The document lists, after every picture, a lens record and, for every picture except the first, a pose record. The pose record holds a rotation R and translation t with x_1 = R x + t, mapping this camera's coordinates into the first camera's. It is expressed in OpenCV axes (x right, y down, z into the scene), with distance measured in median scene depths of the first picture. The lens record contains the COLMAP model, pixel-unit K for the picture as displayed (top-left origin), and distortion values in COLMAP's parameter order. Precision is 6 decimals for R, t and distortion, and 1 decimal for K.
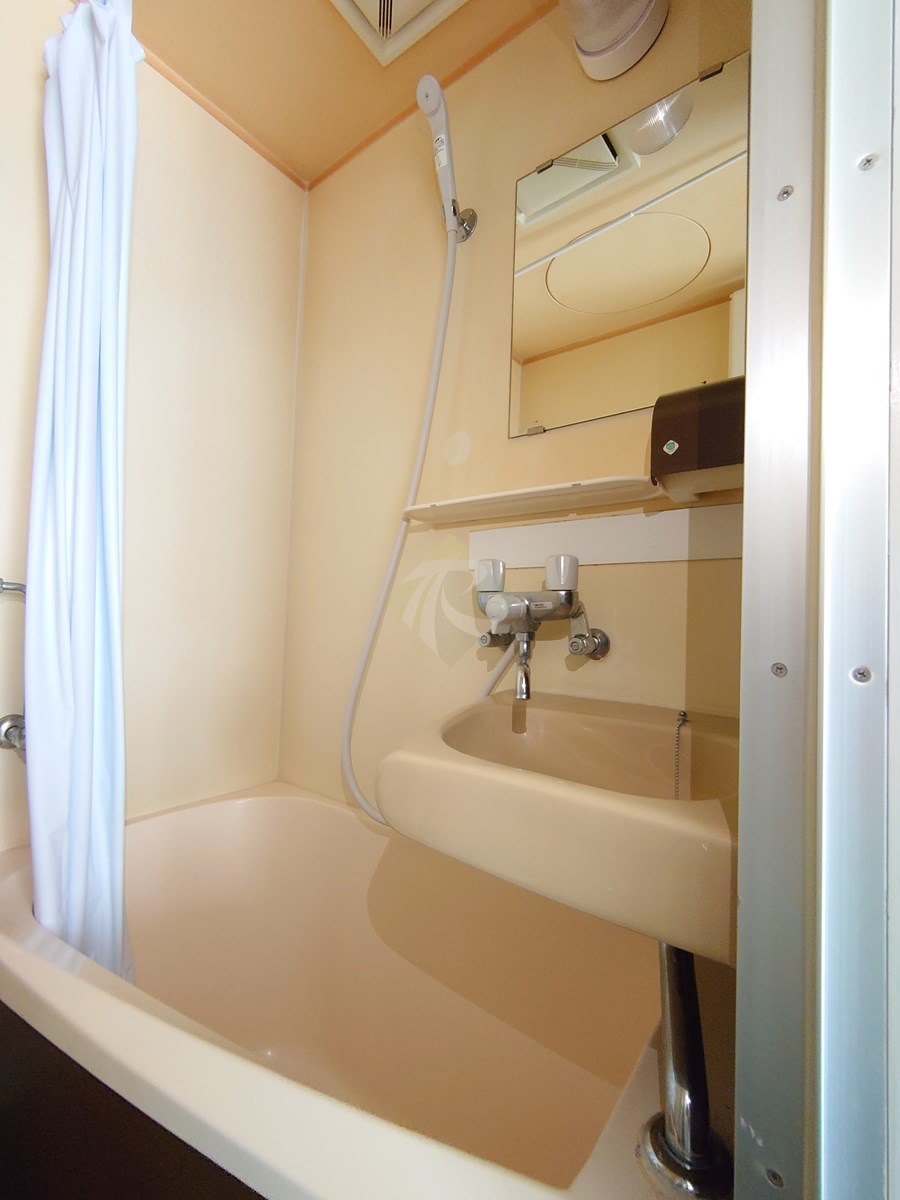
lens RADIAL K [[520.8, 0, 459.4], [0, 520.8, 599.9], [0, 0, 1]] dist [0.001275, -0.000123]
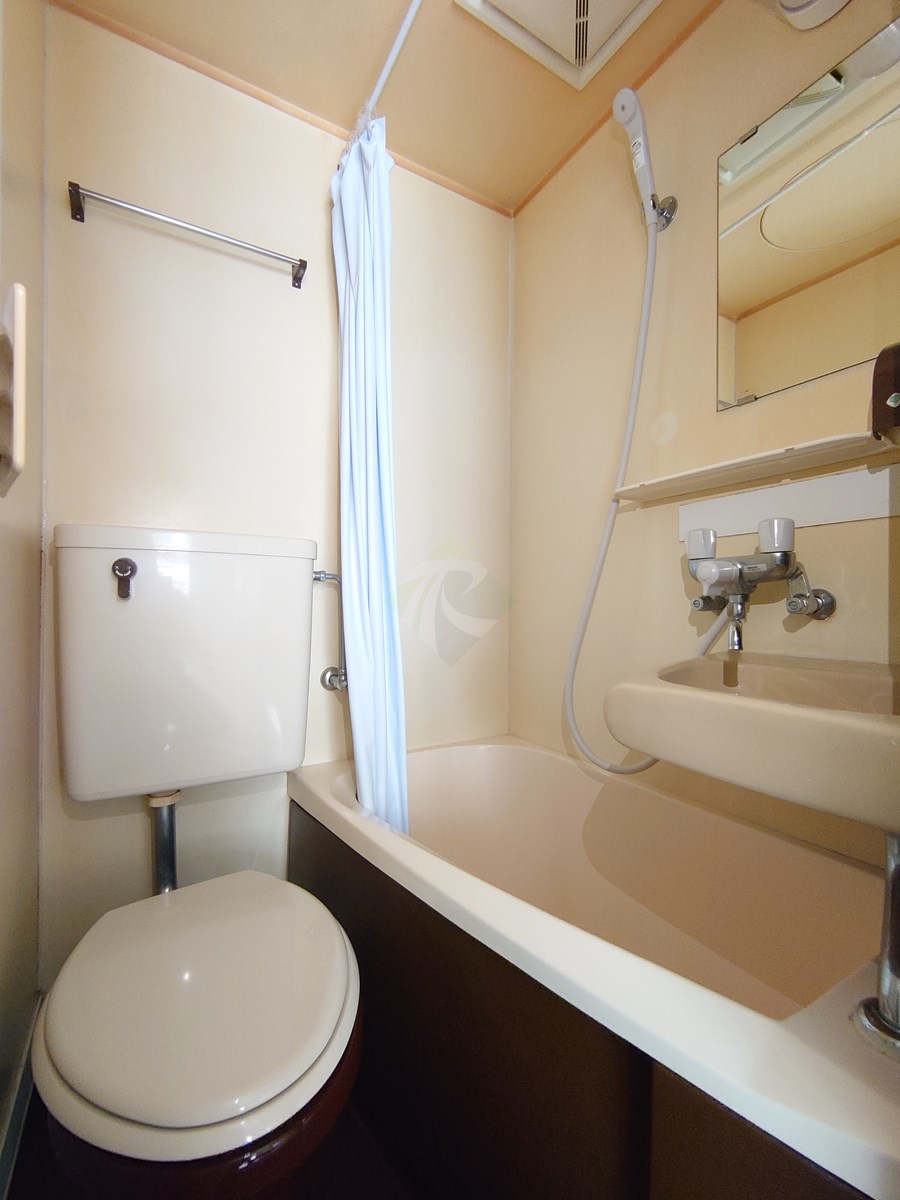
lens RADIAL K [[520.8, 0, 451.6], [0, 520.8, 599.9], [0, 0, 1]] dist [0.001275, -0.000123]
pose [[0.920568, -0.030592, -0.389383, 0.000375], [0.039861, 0.999081, 0.015744, 0.027437], [0.388543, -0.030015, 0.920941, -0.176345]]
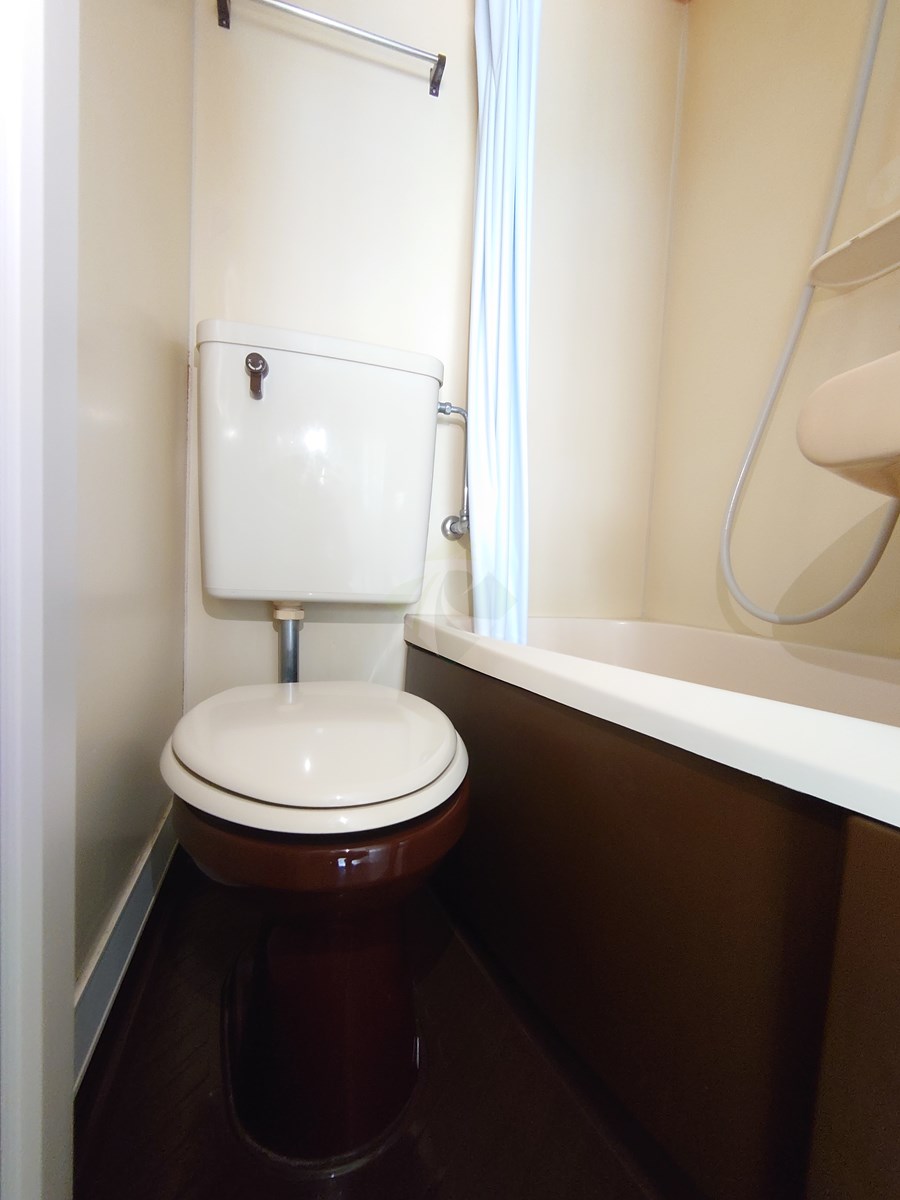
lens RADIAL K [[520.8, 0, 450.1], [0, 520.8, 611.8], [0, 0, 1]] dist [0.001275, -0.000123]
pose [[0.803627, 0.041228, -0.593703, -0.053665], [0.000105, 0.997588, 0.069417, 0.381849], [0.595133, -0.055848, 0.801684, -0.103568]]
